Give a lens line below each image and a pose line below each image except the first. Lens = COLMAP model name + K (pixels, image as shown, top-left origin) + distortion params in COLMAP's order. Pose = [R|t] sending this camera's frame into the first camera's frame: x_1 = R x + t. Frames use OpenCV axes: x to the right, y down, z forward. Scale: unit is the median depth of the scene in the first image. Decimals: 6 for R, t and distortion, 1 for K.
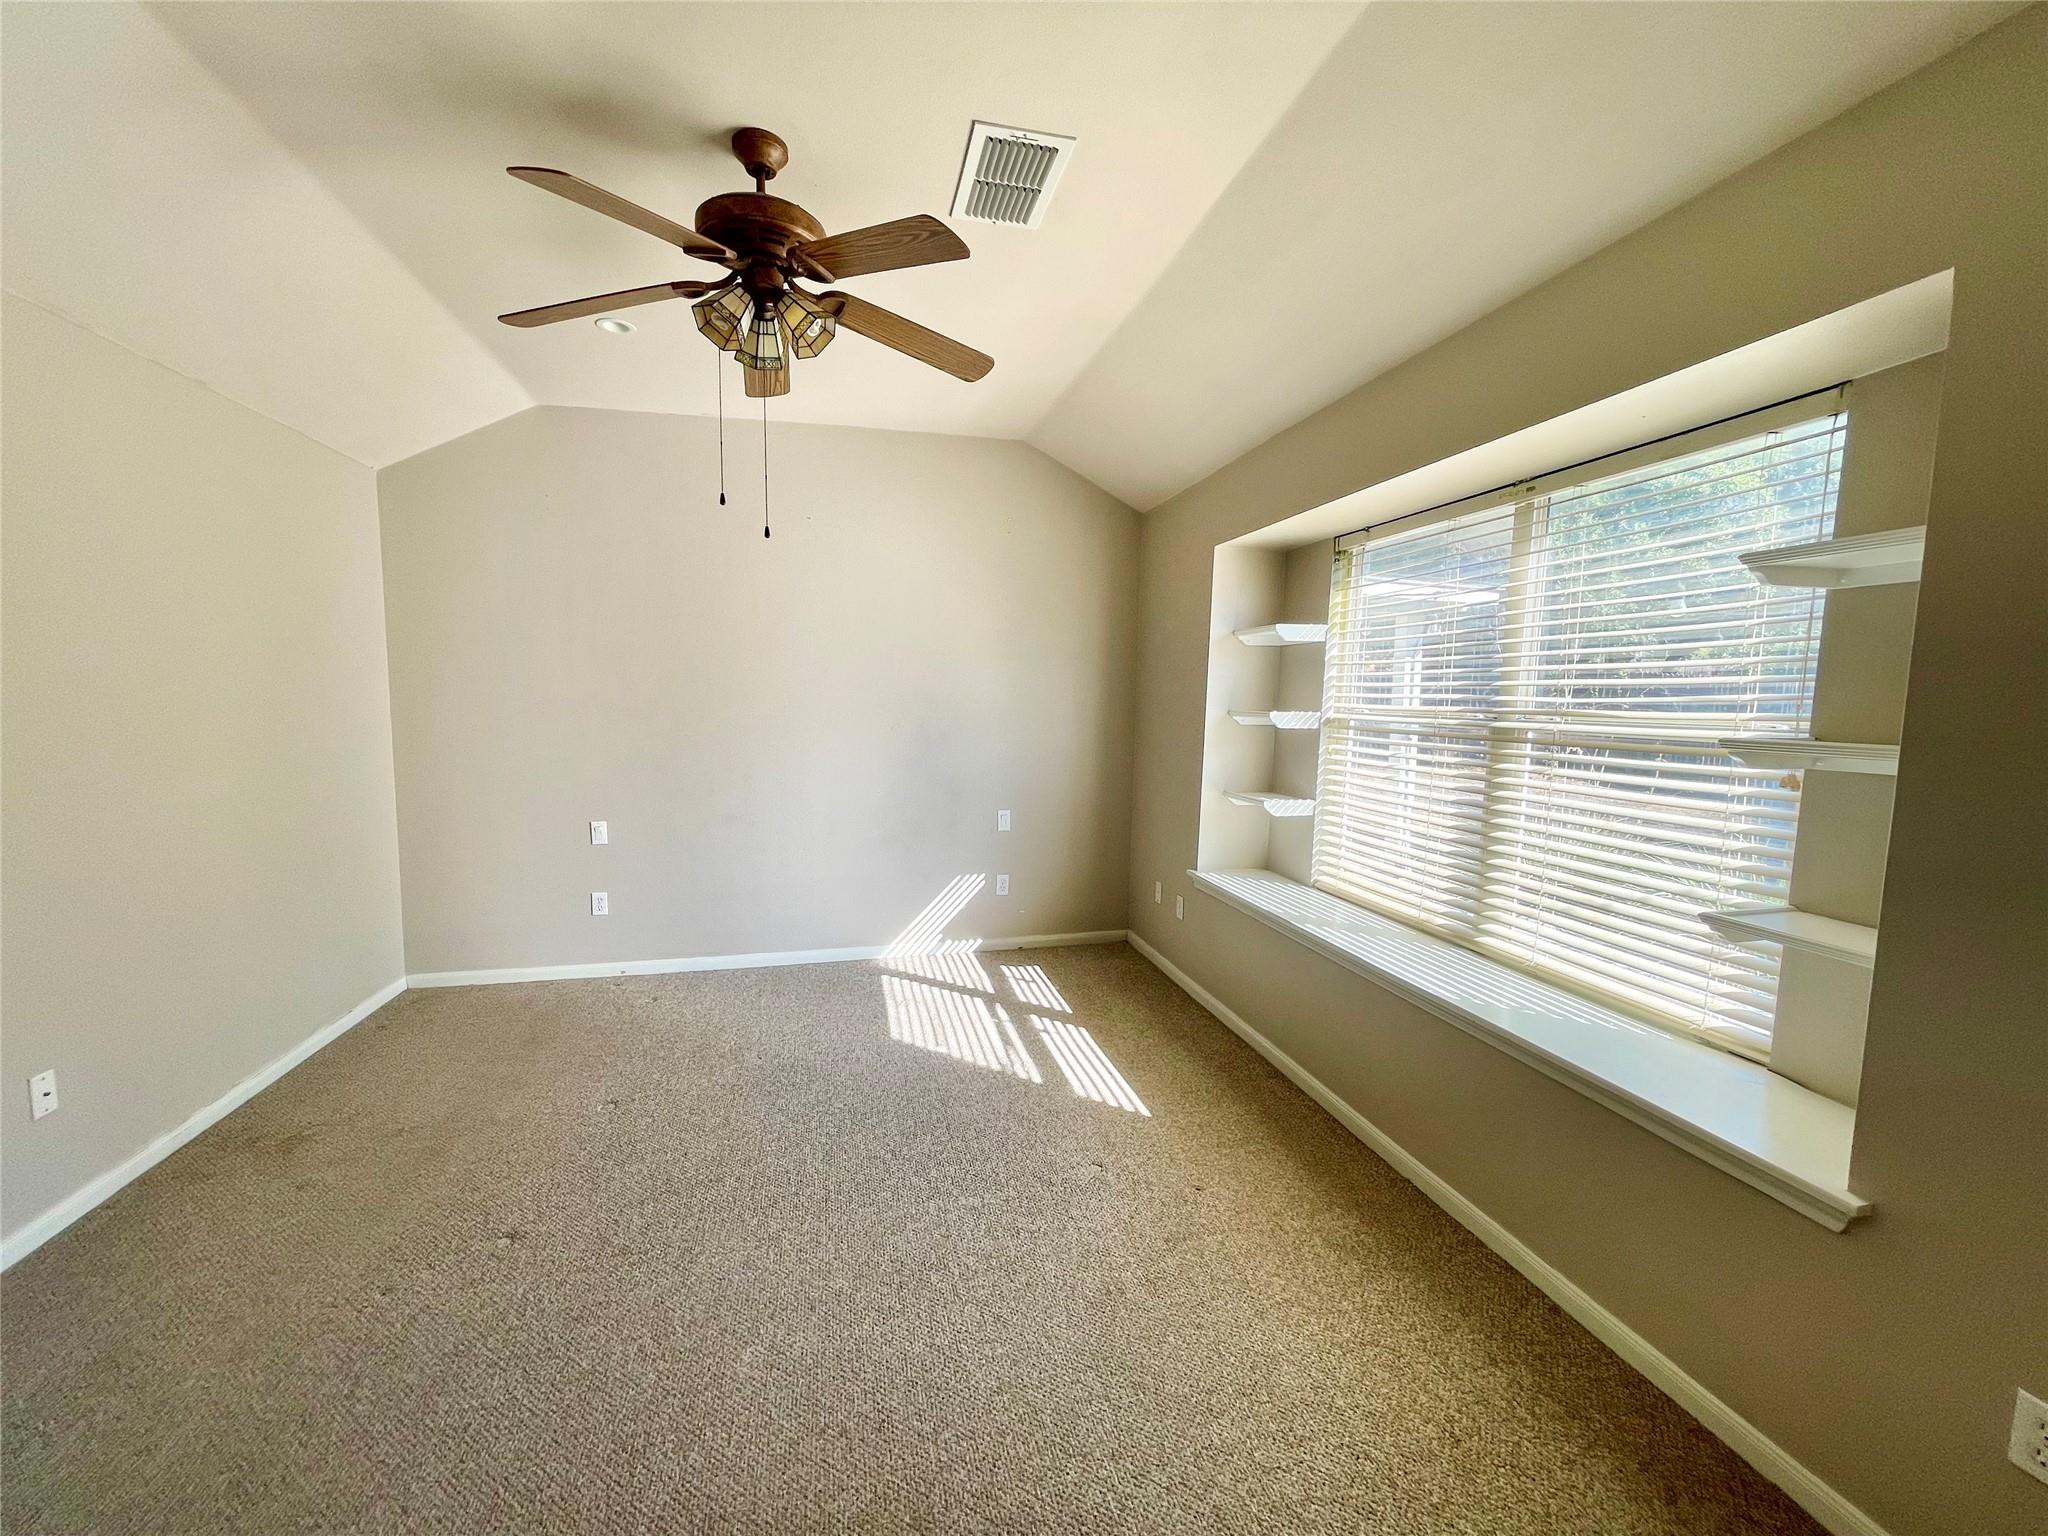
lens RADIAL K [[825.7, 0, 1023.8], [0, 825.7, 765.8], [0, 0, 1]] dist [0.000119, 0.000581]
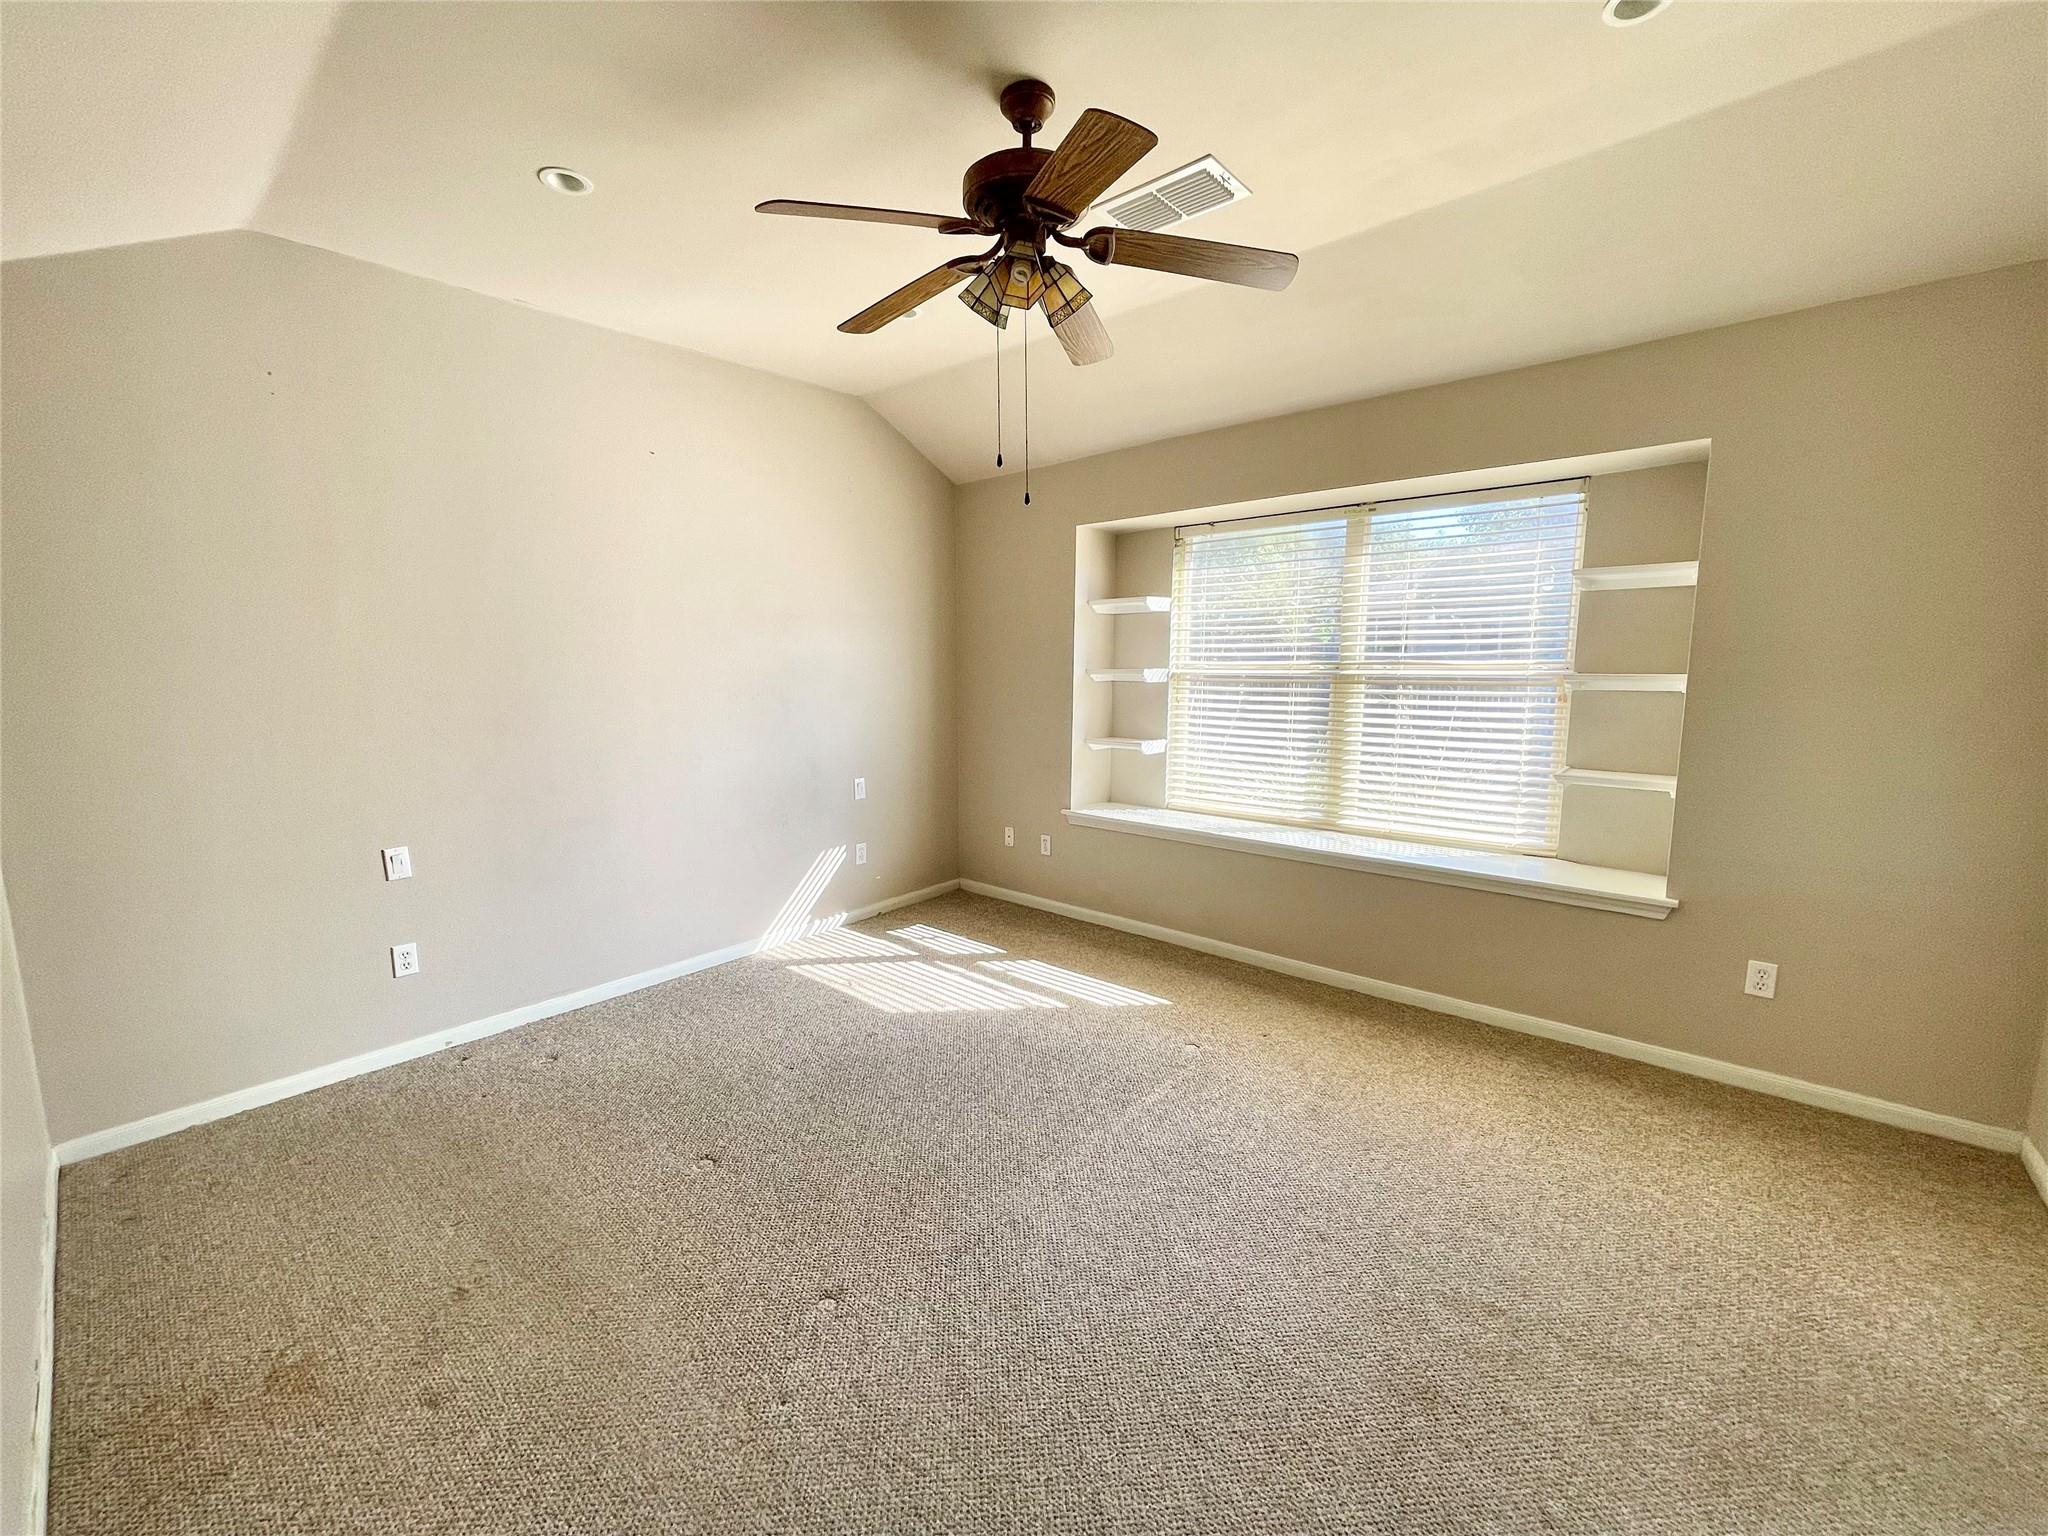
lens RADIAL K [[825.7, 0, 1018.6], [0, 825.7, 763.1], [0, 0, 1]] dist [0.000119, 0.000581]
pose [[0.812426, -0.092129, 0.575740, -0.547738], [0.068384, 0.995679, 0.062830, -0.015998], [-0.579041, -0.011674, 0.815215, 0.112217]]
